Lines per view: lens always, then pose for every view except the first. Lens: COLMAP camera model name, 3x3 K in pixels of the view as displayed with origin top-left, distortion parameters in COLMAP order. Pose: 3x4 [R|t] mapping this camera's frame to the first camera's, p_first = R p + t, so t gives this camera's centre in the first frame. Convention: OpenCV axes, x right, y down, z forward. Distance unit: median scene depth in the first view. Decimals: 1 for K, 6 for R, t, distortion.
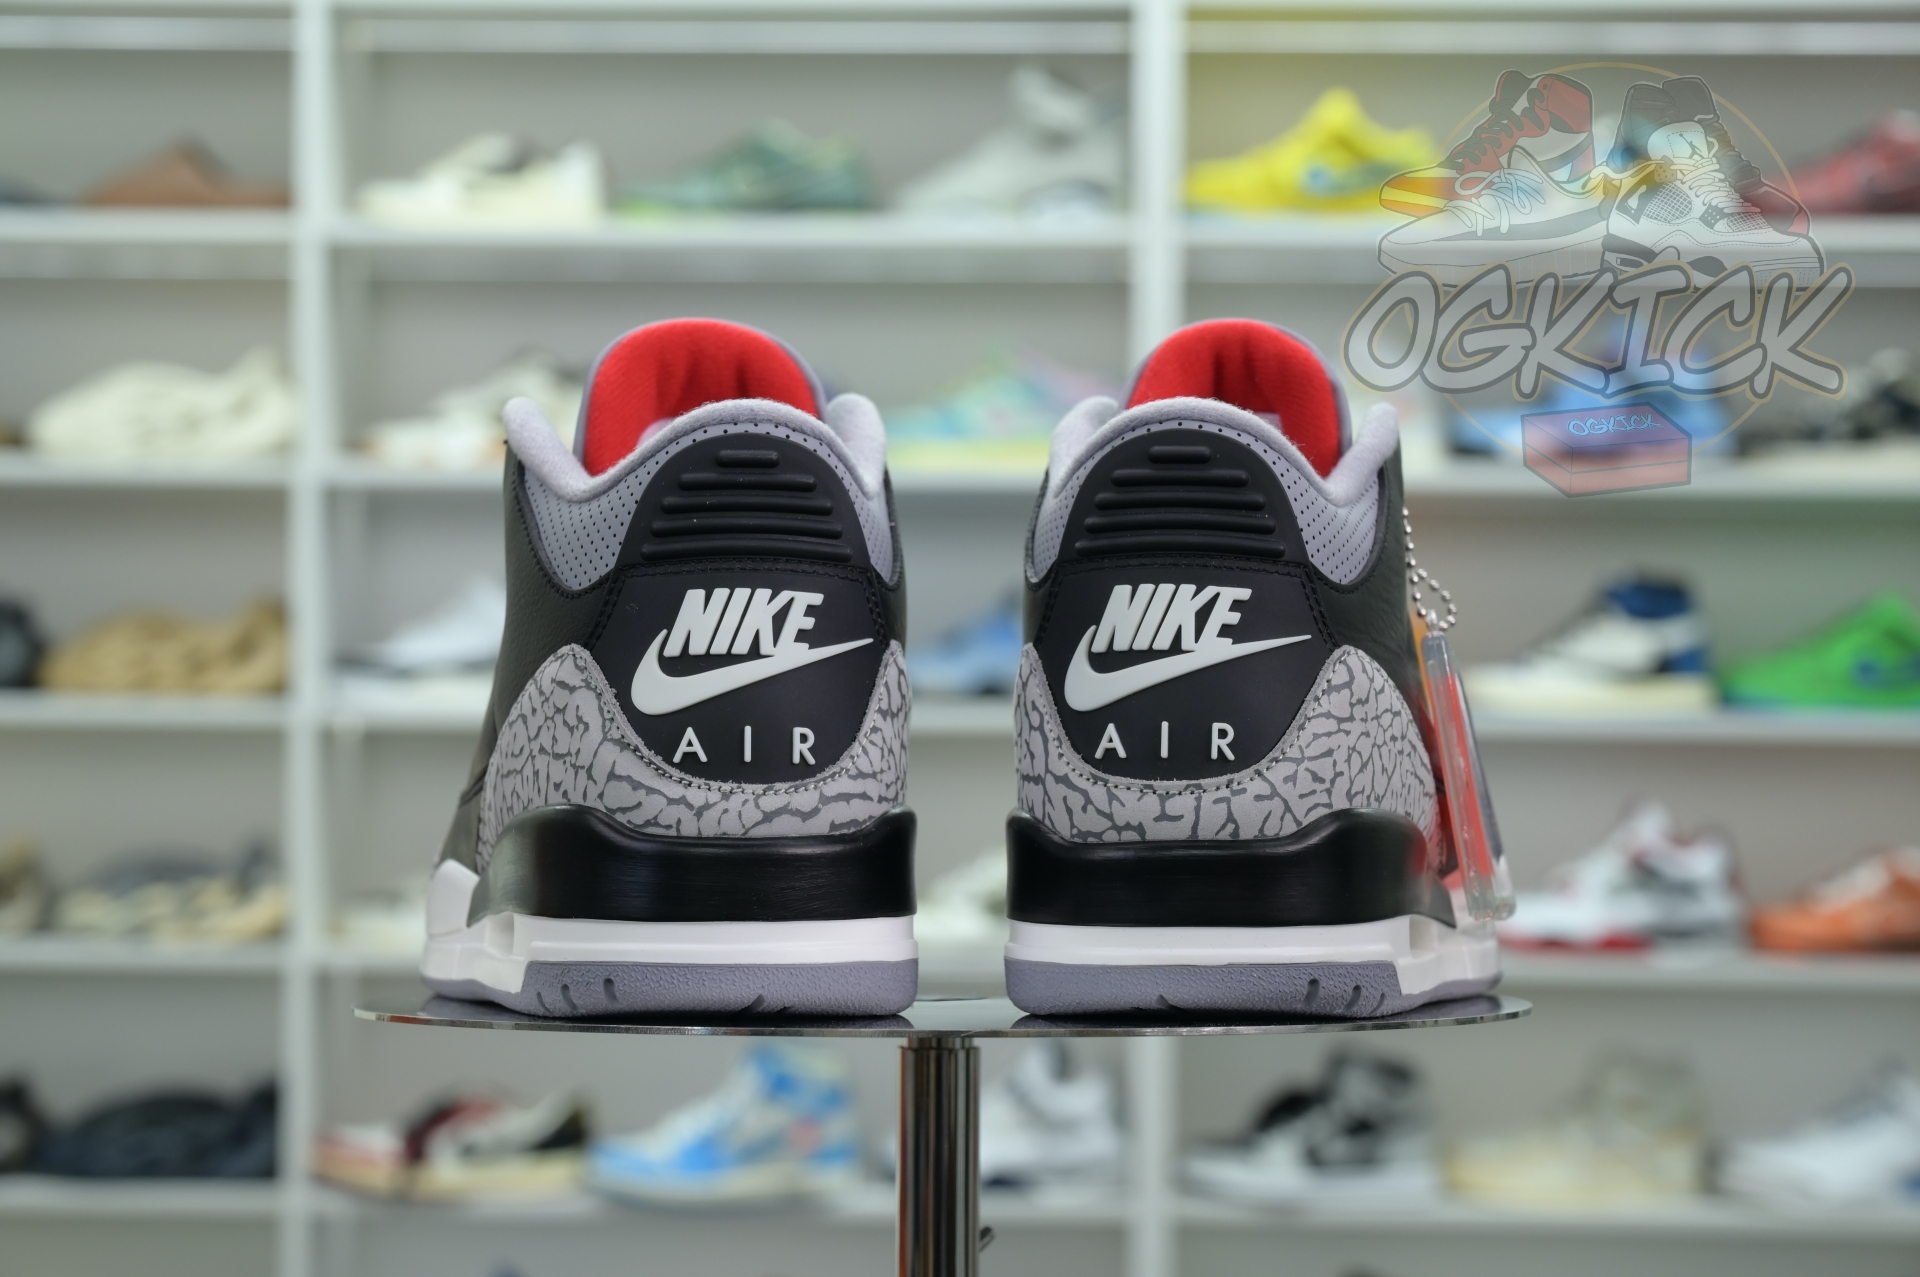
lens RADIAL K [[3867.9, 0, 960.0], [0, 3867.9, 638.5], [0, 0, 1]] dist [-0.033545, 0.399345]
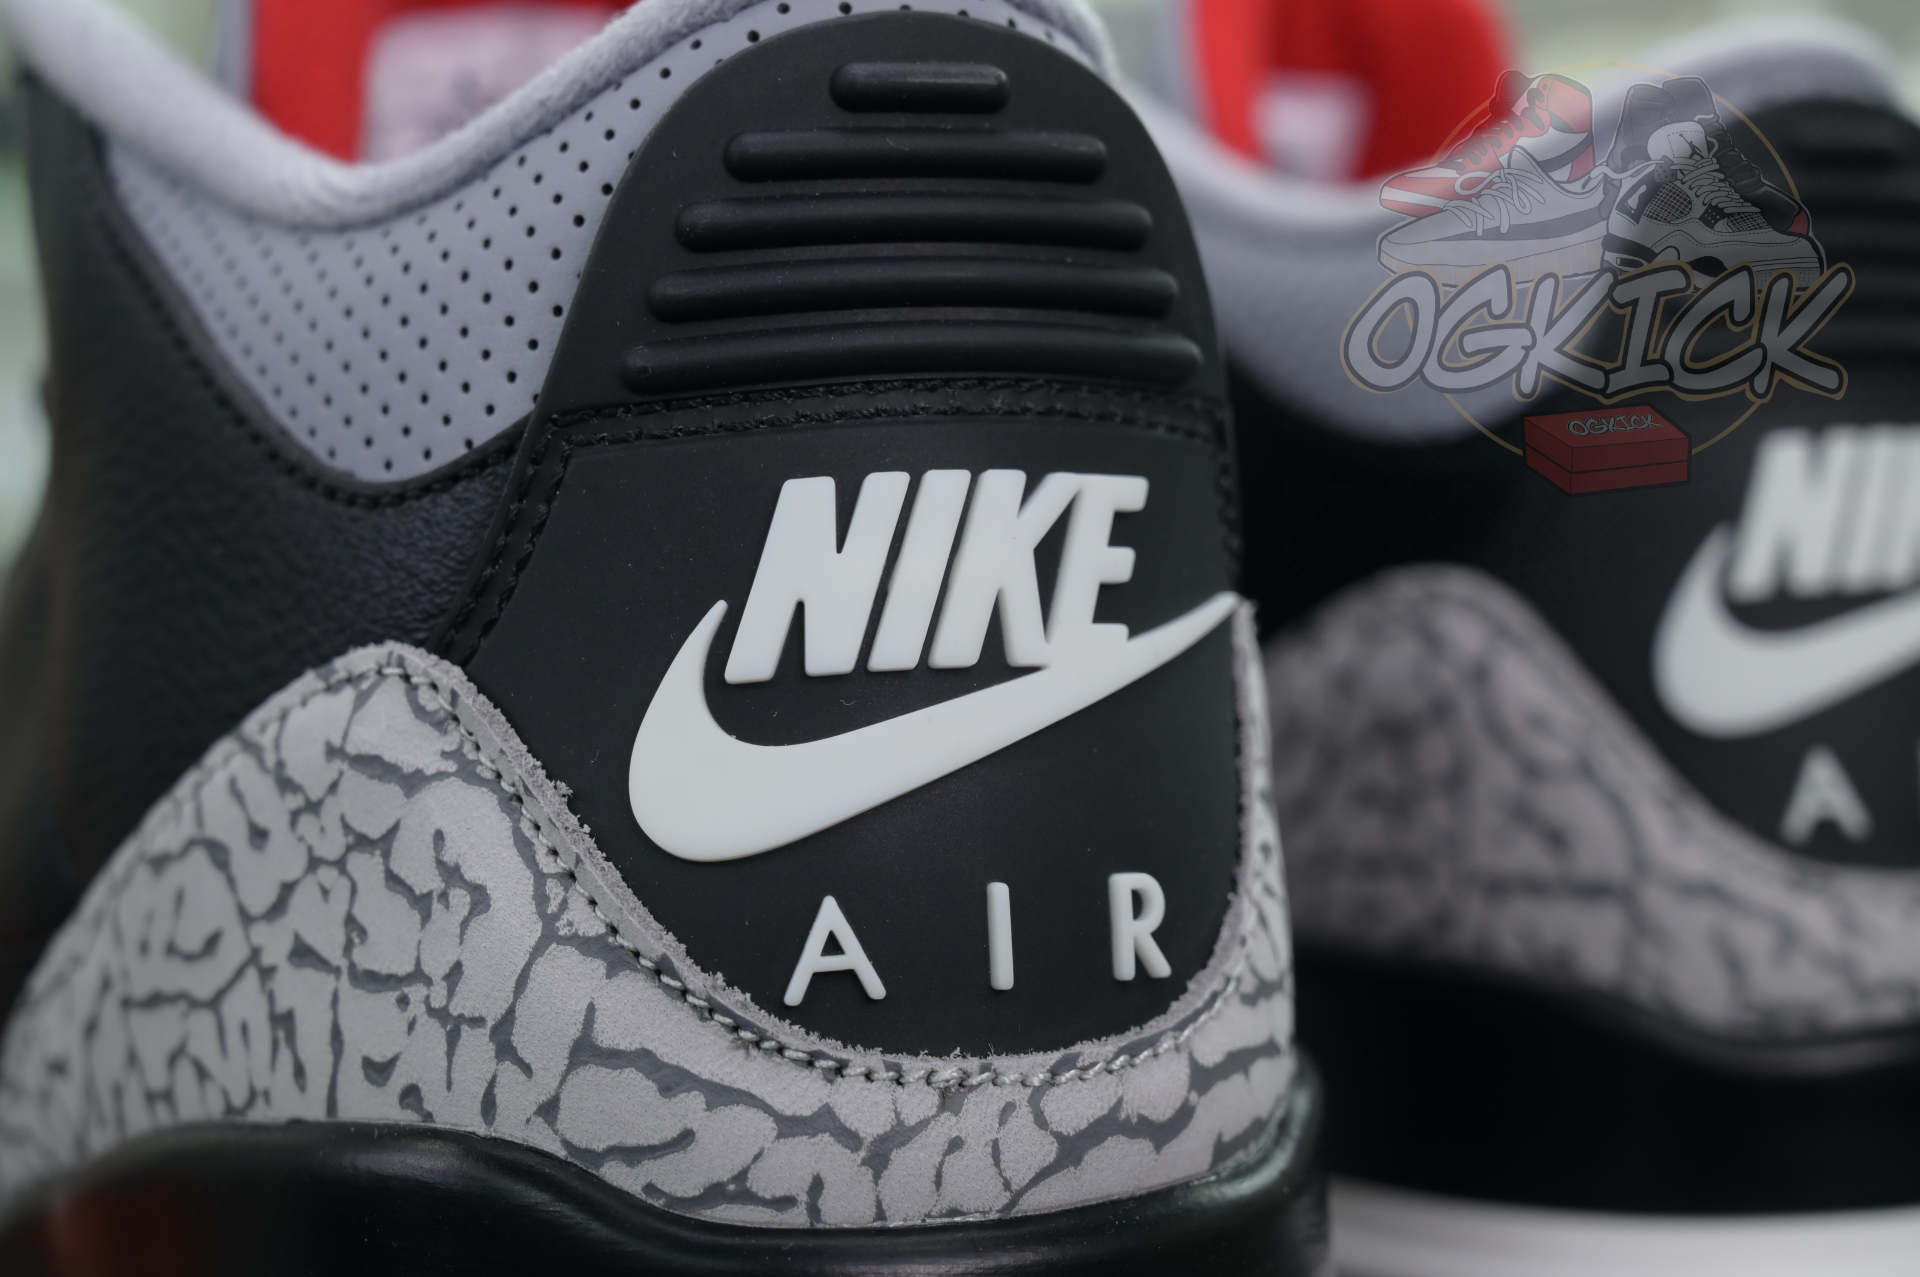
lens RADIAL K [[3867.9, 0, 960.0], [0, 3867.9, 638.5], [0, 0, 1]] dist [-0.033545, 0.399345]
pose [[0.964533, -0.040370, 0.260858, -0.143573], [0.024363, 0.997633, 0.064306, -0.020021], [-0.262837, -0.055670, 0.963233, 0.673688]]
